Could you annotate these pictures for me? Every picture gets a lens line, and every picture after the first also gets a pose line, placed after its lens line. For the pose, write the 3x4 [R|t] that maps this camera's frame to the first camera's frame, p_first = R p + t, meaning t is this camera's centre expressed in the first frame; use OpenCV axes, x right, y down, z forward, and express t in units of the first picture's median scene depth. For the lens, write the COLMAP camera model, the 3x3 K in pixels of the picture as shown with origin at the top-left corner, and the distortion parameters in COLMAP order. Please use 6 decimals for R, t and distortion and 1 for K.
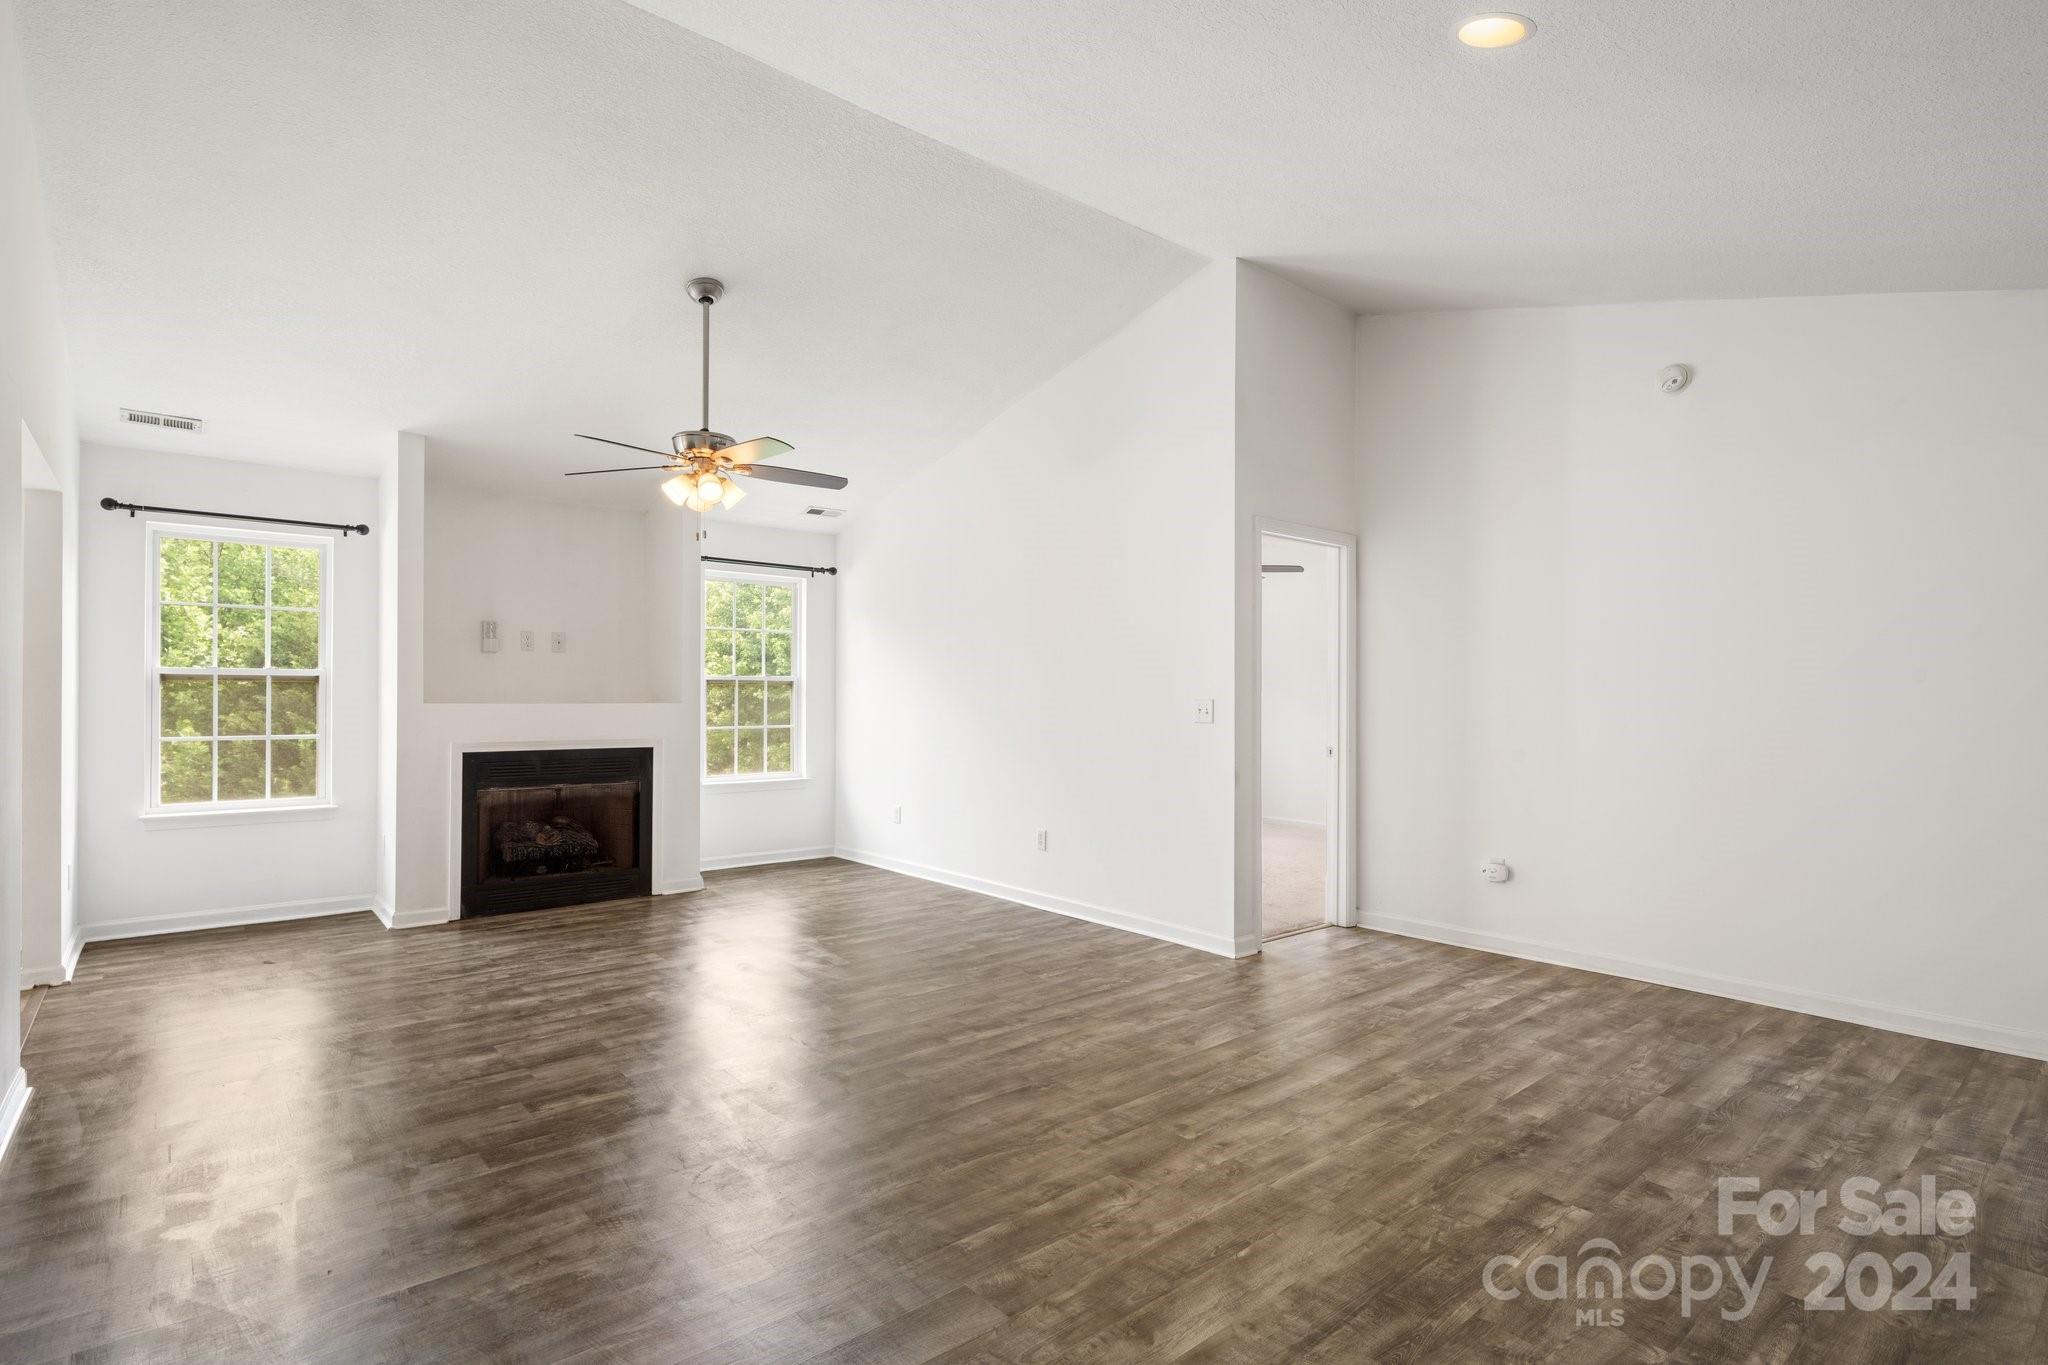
lens RADIAL K [[1001.8, 0, 1005.4], [0, 1001.8, 696.2], [0, 0, 1]] dist [0.012193, -0.006541]
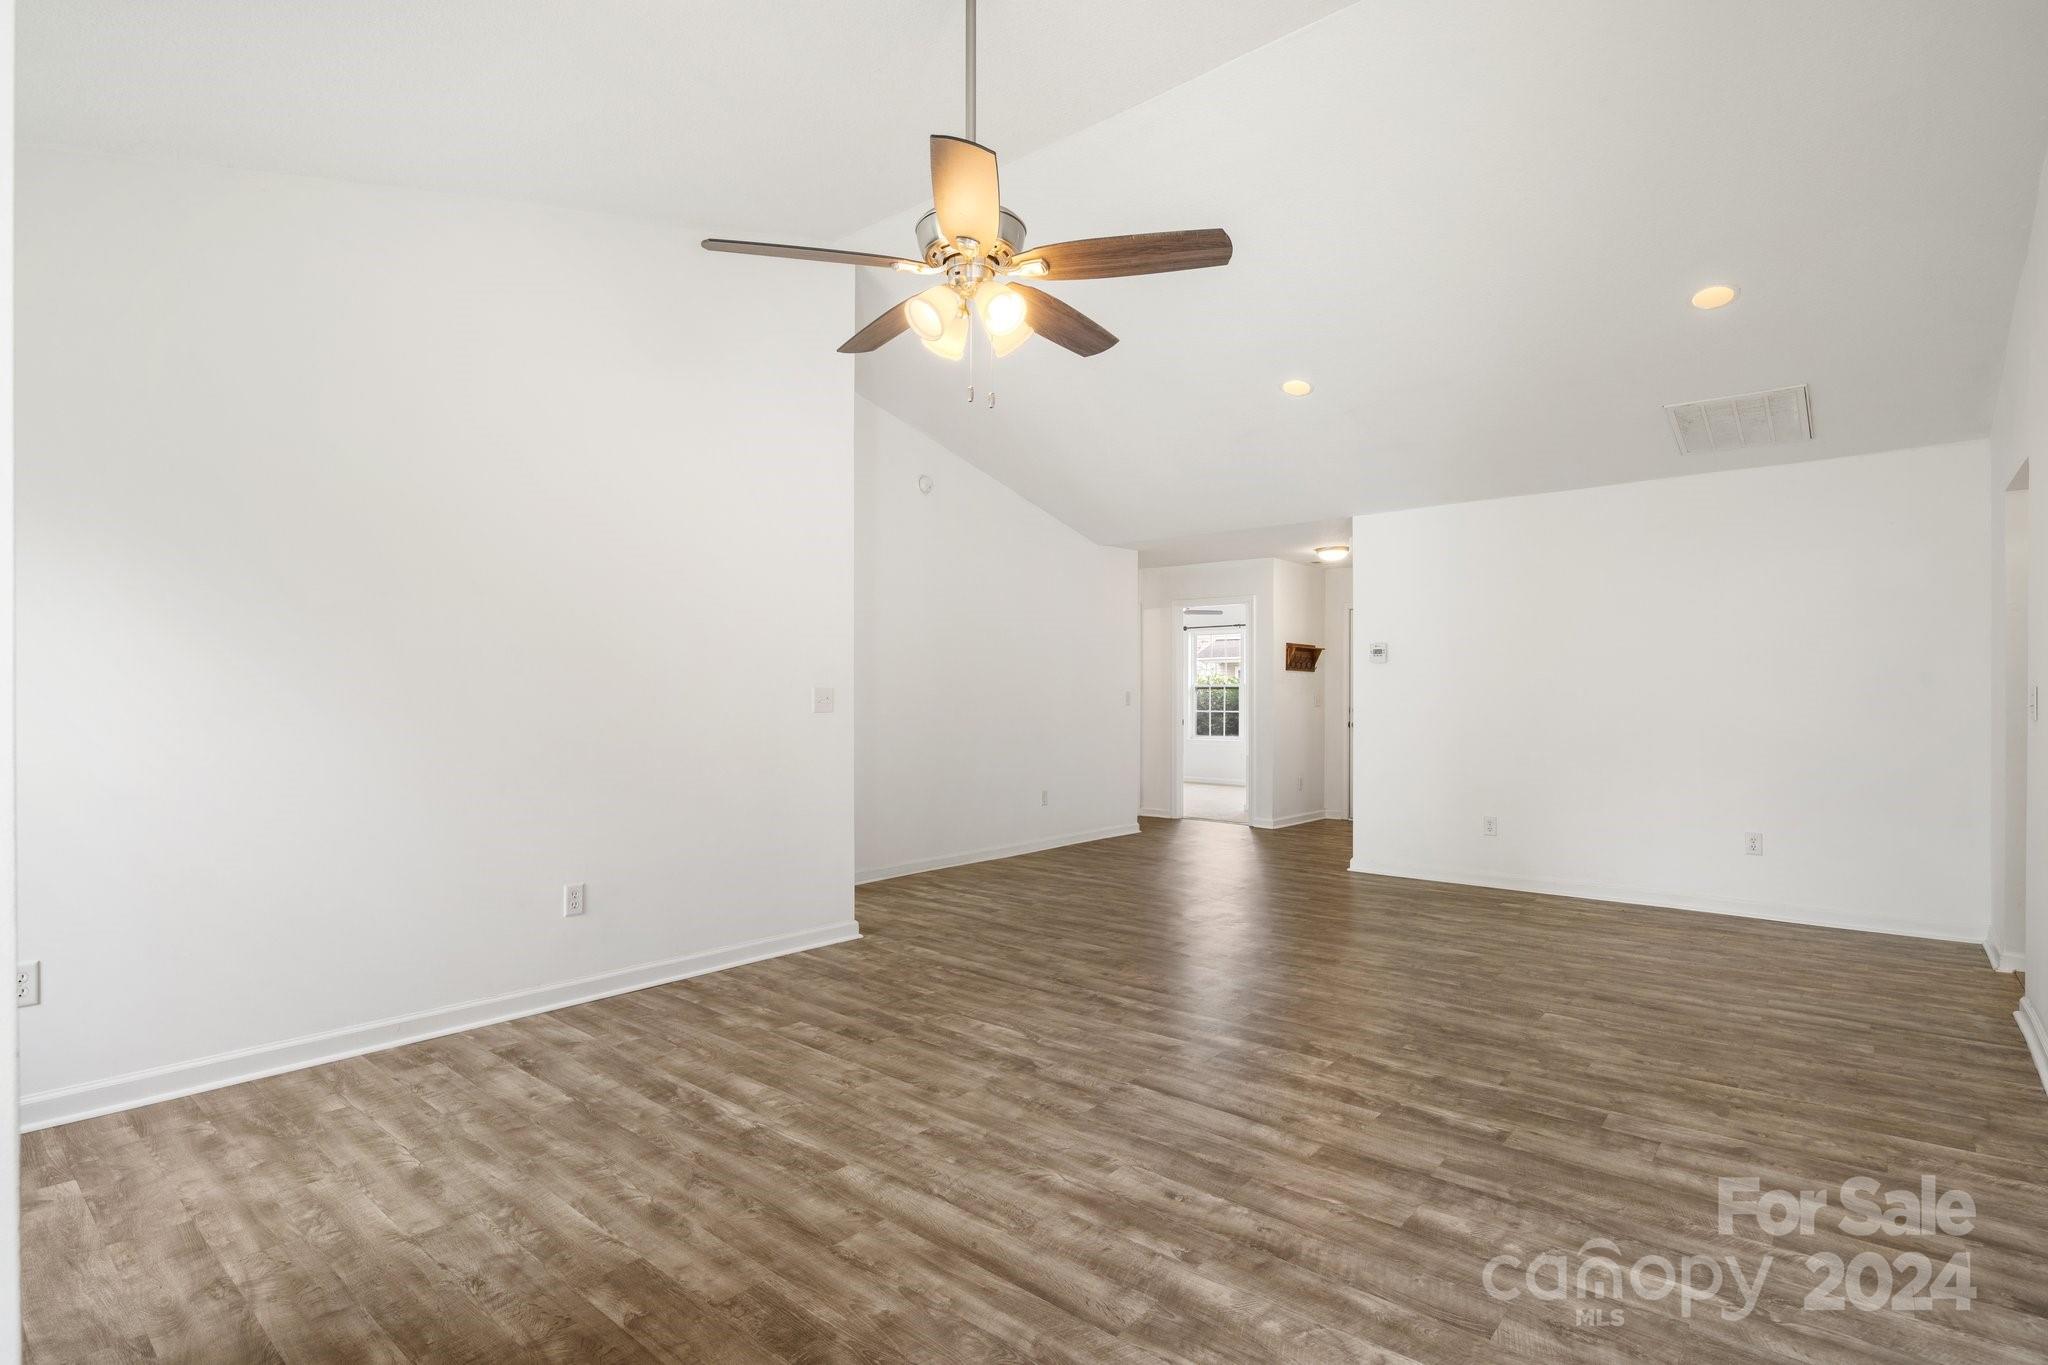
lens RADIAL K [[1001.8, 0, 1009.7], [0, 1001.8, 696.0], [0, 0, 1]] dist [0.012193, -0.006541]
pose [[-0.165111, -0.002266, 0.986272, -1.137524], [0.002080, 0.999994, 0.002646, 0.009333], [-0.986273, 0.002488, -0.165106, 1.399669]]
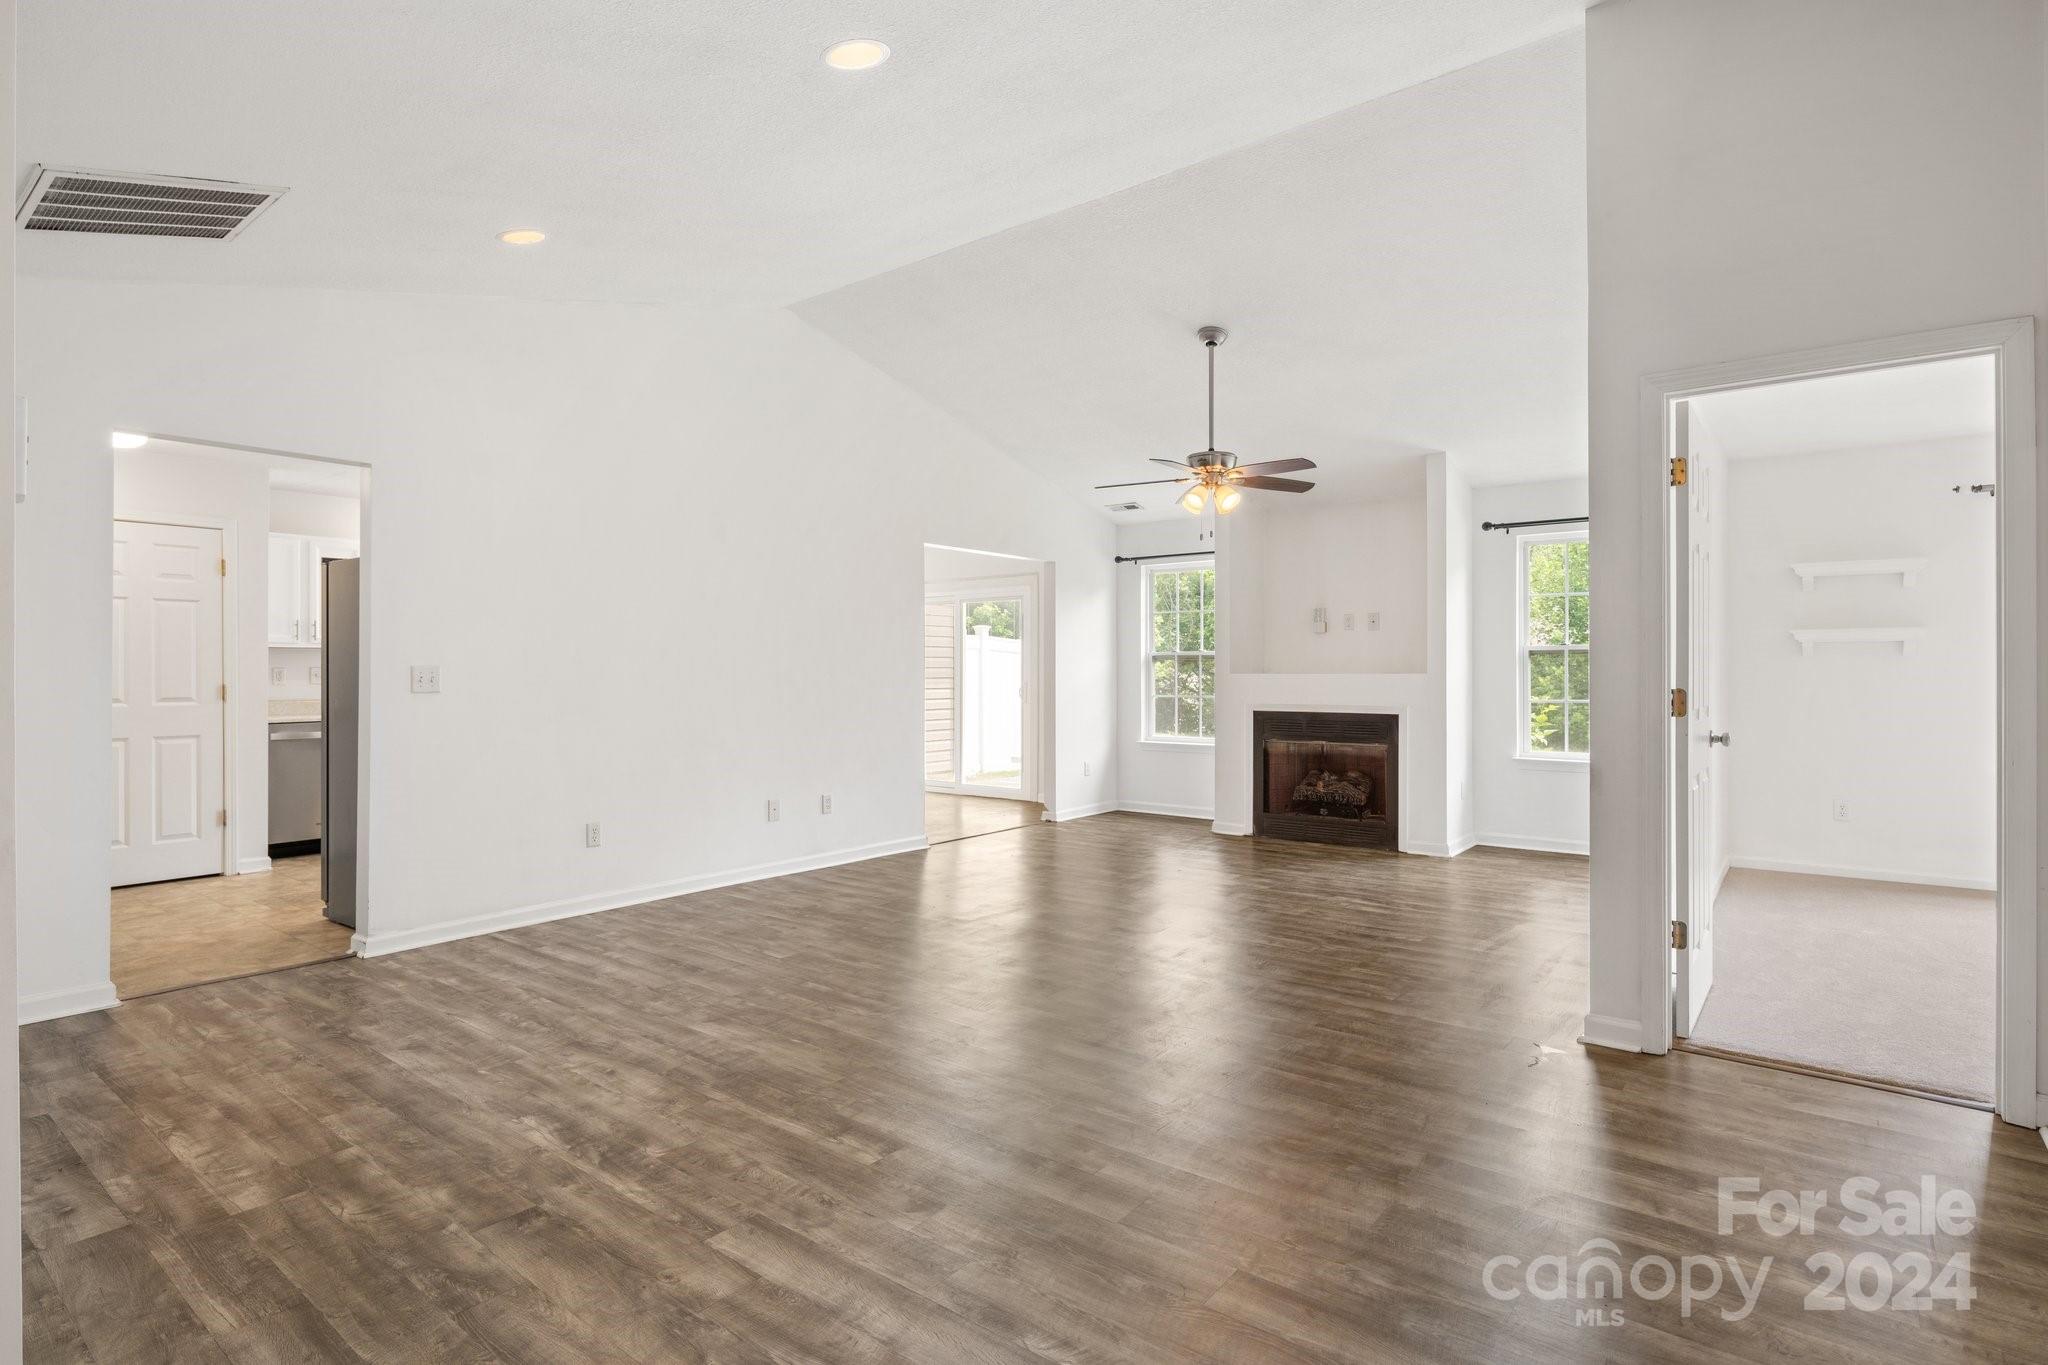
lens RADIAL K [[1001.8, 0, 1010.2], [0, 1001.8, 687.4], [0, 0, 1]] dist [0.012193, -0.006541]
pose [[0.202233, 0.006466, -0.979316, 1.119330], [0.001891, 0.999974, 0.006992, 0.022991], [0.979336, -0.003266, 0.202215, 0.661314]]
